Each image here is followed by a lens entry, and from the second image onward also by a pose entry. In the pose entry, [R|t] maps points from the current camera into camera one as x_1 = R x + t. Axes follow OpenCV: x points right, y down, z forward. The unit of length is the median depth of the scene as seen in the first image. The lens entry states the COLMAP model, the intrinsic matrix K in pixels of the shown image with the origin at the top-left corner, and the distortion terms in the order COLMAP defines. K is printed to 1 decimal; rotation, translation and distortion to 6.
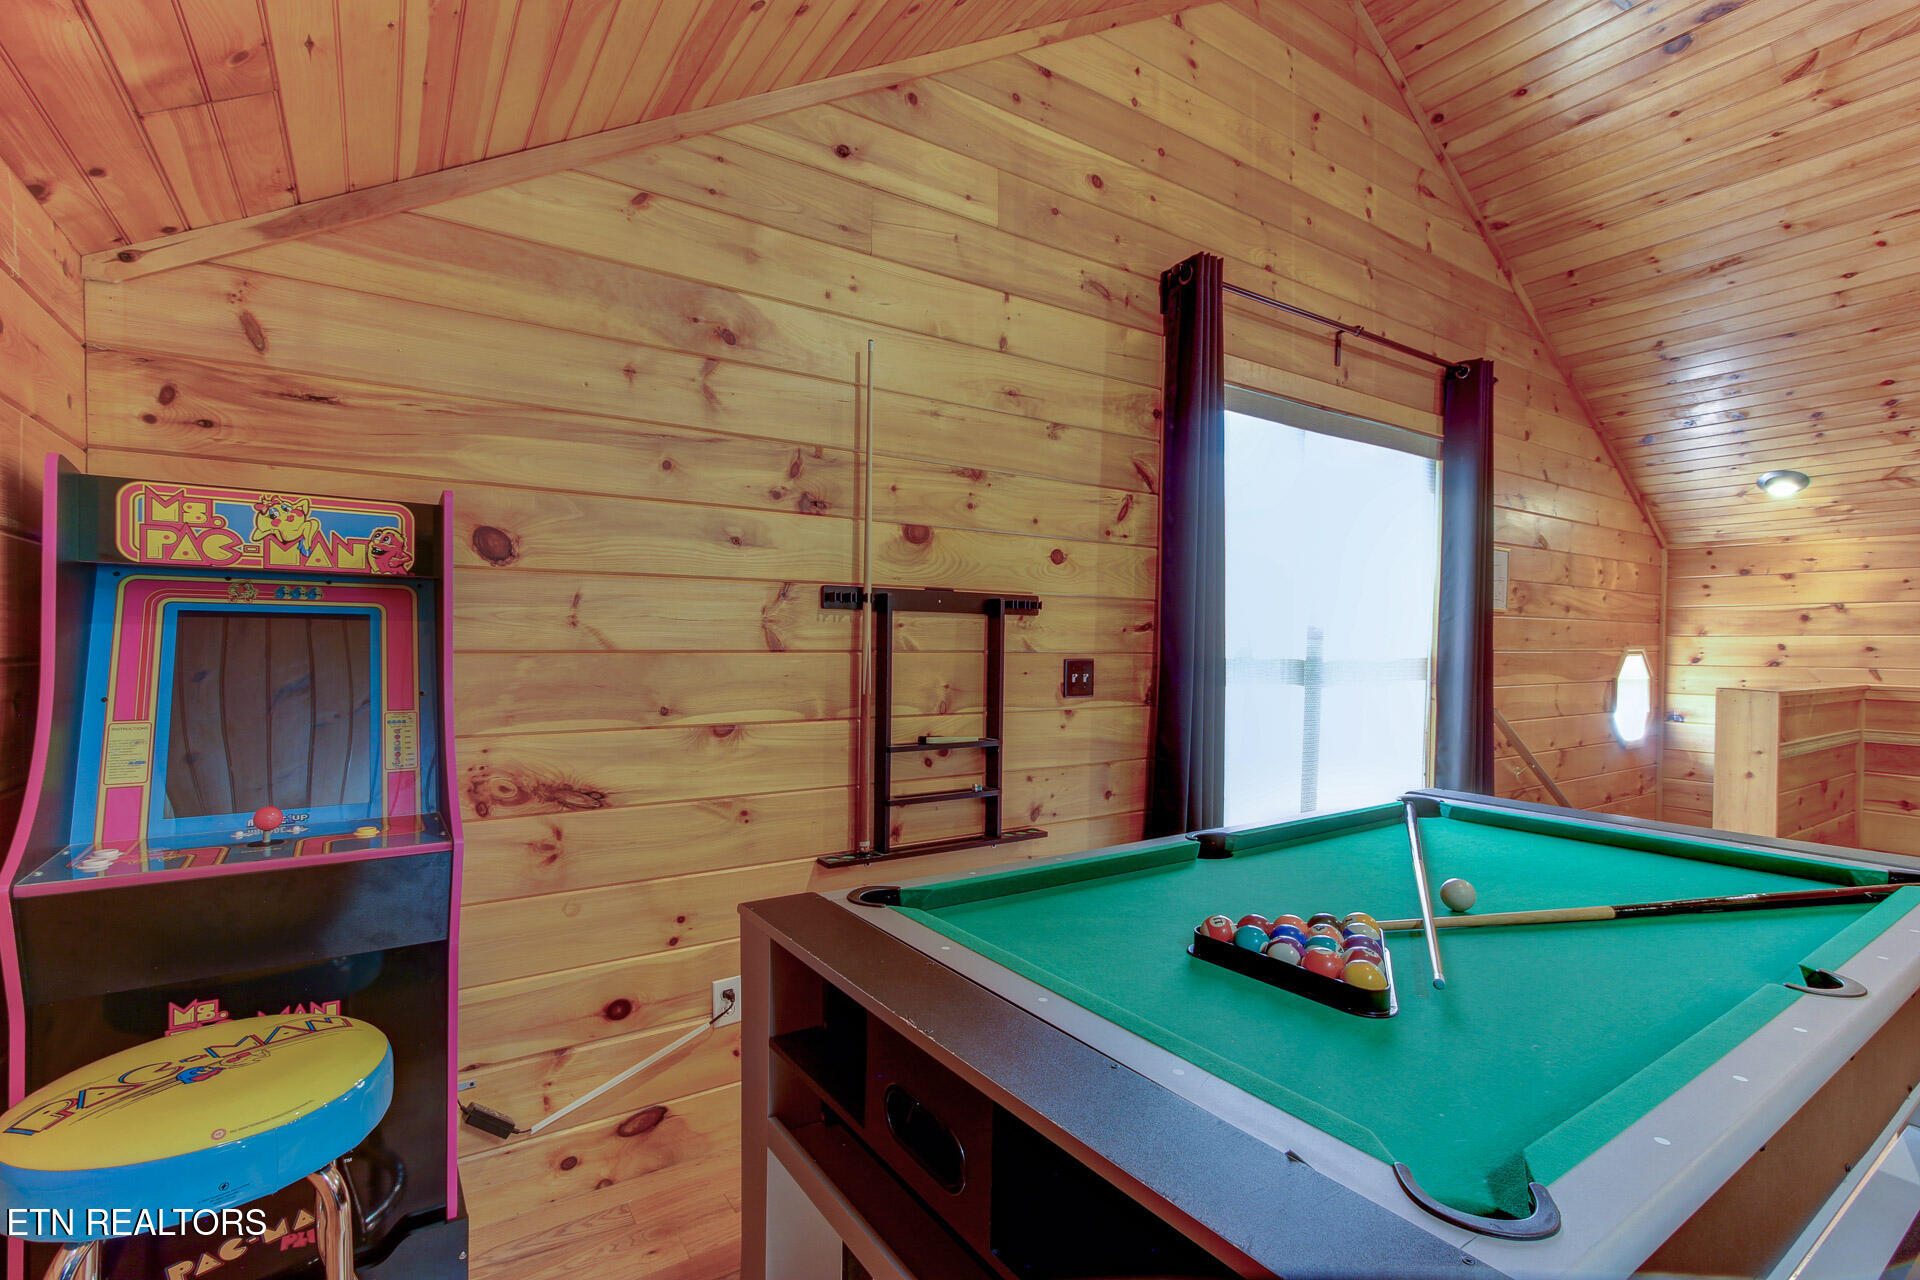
lens RADIAL K [[878.9, 0, 962.2], [0, 878.9, 649.5], [0, 0, 1]] dist [-0.005657, 0.005319]
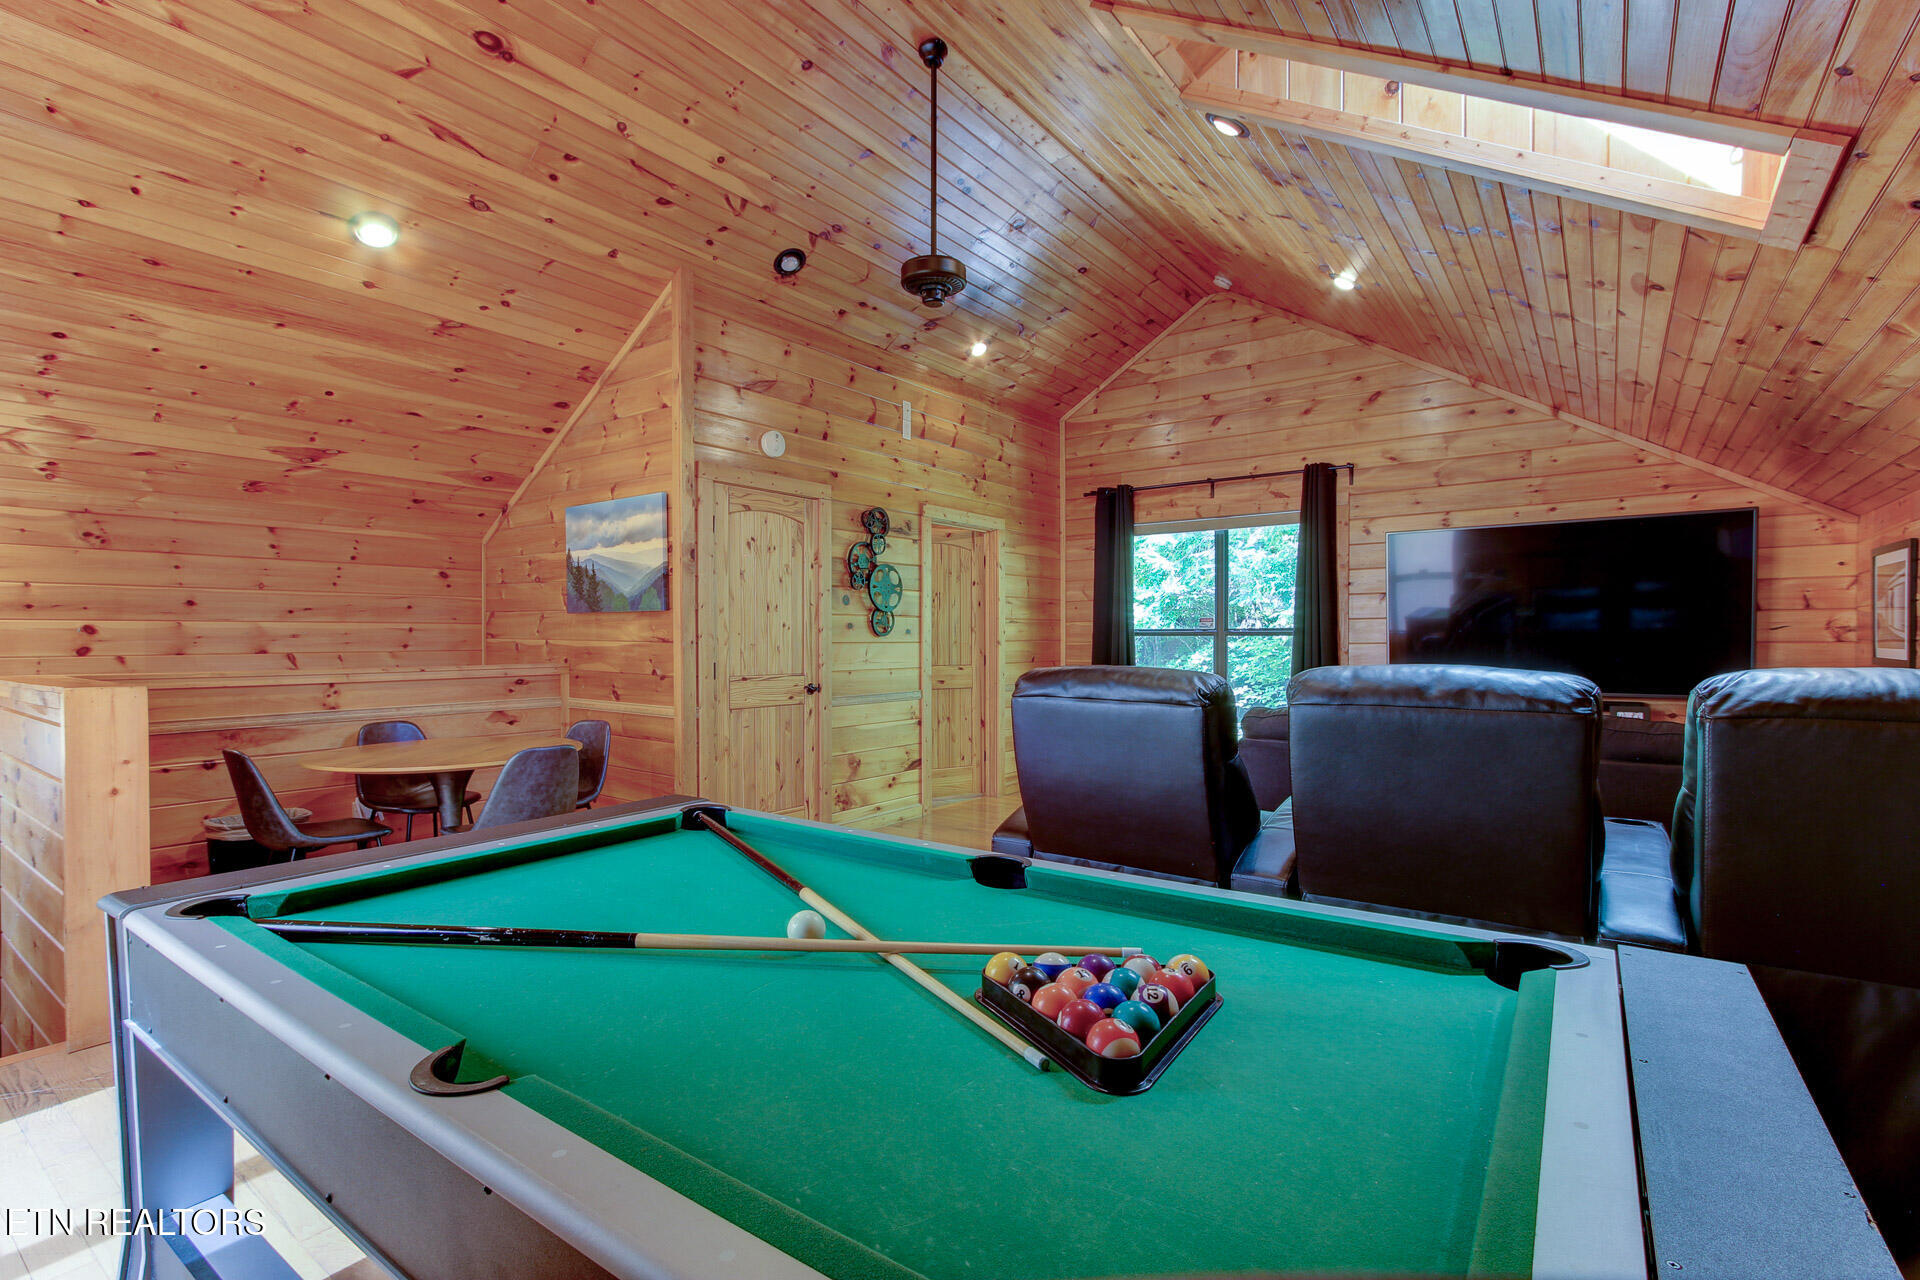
lens RADIAL K [[878.9, 0, 962.2], [0, 878.9, 649.5], [0, 0, 1]] dist [-0.005657, 0.005319]
pose [[-0.343883, -0.021395, 0.938769, -0.089992], [0.010540, 0.999589, 0.026642, 0.001134], [-0.938953, 0.019056, -0.343516, 0.380185]]
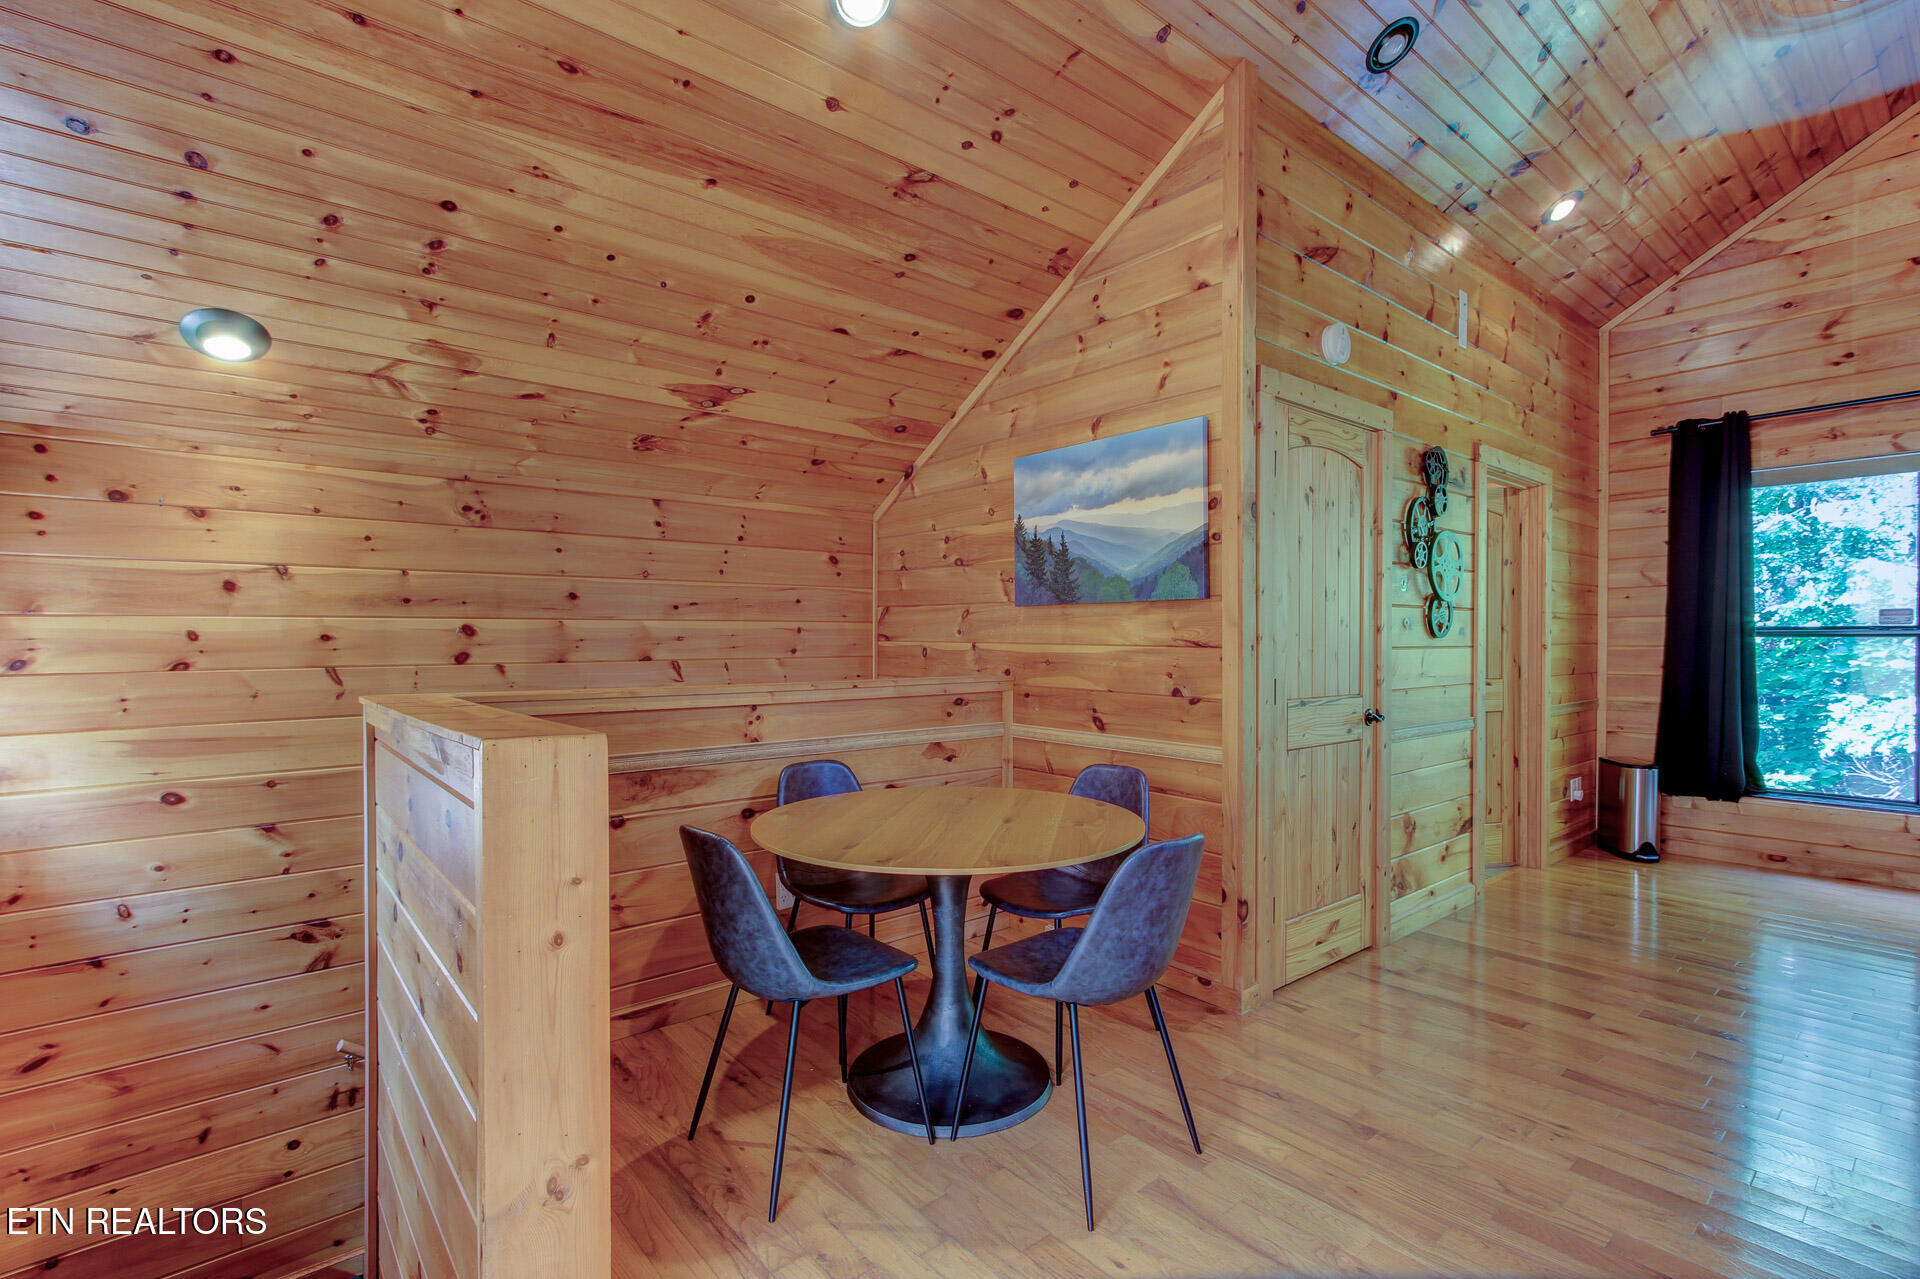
lens RADIAL K [[878.9, 0, 962.2], [0, 878.9, 649.0], [0, 0, 1]] dist [-0.005657, 0.005319]
pose [[-0.111644, -0.018965, 0.993567, 0.328990], [0.014384, 0.999682, 0.020698, 0.001305], [-0.993644, 0.016602, -0.111336, 0.600434]]
